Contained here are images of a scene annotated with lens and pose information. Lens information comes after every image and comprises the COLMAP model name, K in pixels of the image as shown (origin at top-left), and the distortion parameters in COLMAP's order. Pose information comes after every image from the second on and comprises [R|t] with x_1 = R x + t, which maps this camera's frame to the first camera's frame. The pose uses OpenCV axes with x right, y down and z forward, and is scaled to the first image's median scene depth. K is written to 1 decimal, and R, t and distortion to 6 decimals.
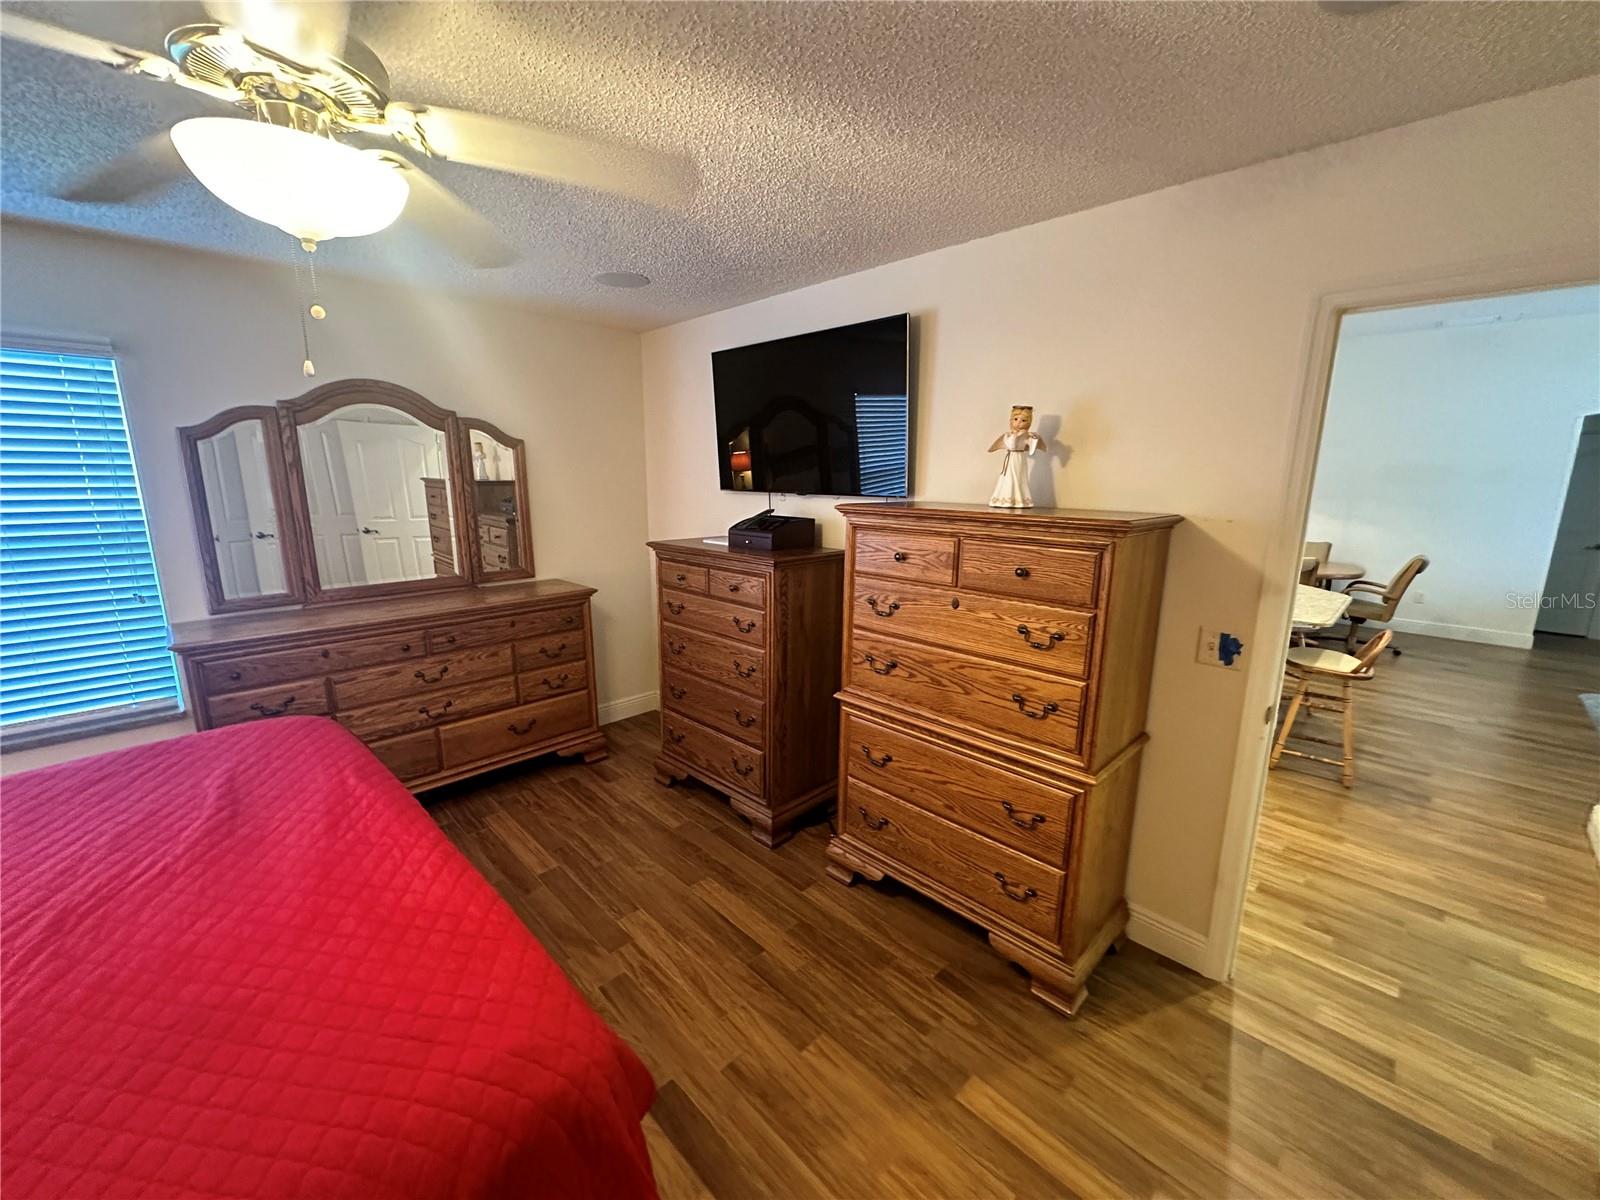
lens RADIAL K [[639.6, 0, 801.1], [0, 639.6, 600.3], [0, 0, 1]] dist [0.003146, 0.000200]
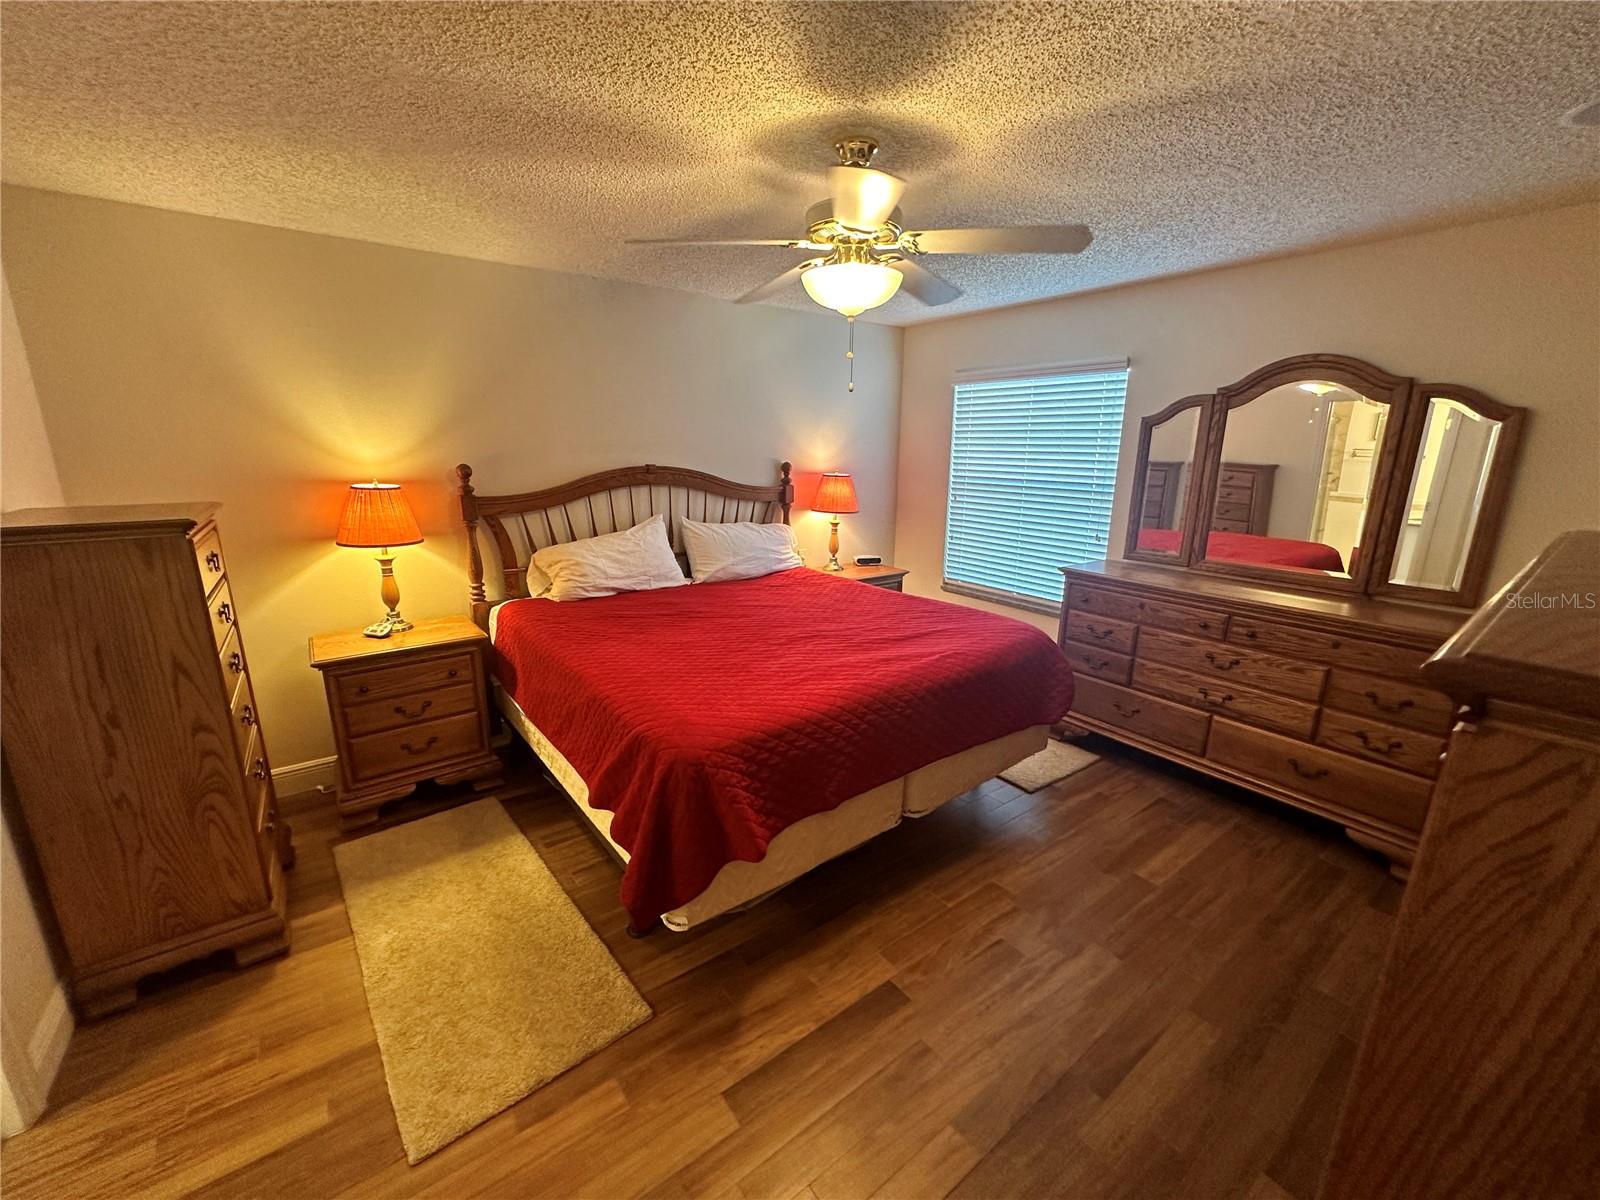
lens RADIAL K [[639.6, 0, 803.0], [0, 639.6, 600.5], [0, 0, 1]] dist [0.003146, 0.000200]
pose [[-0.134021, 0.229034, -0.964148, 0.422639], [-0.212883, 0.943557, 0.253734, -0.081588], [0.967842, 0.239257, -0.077699, 0.430821]]
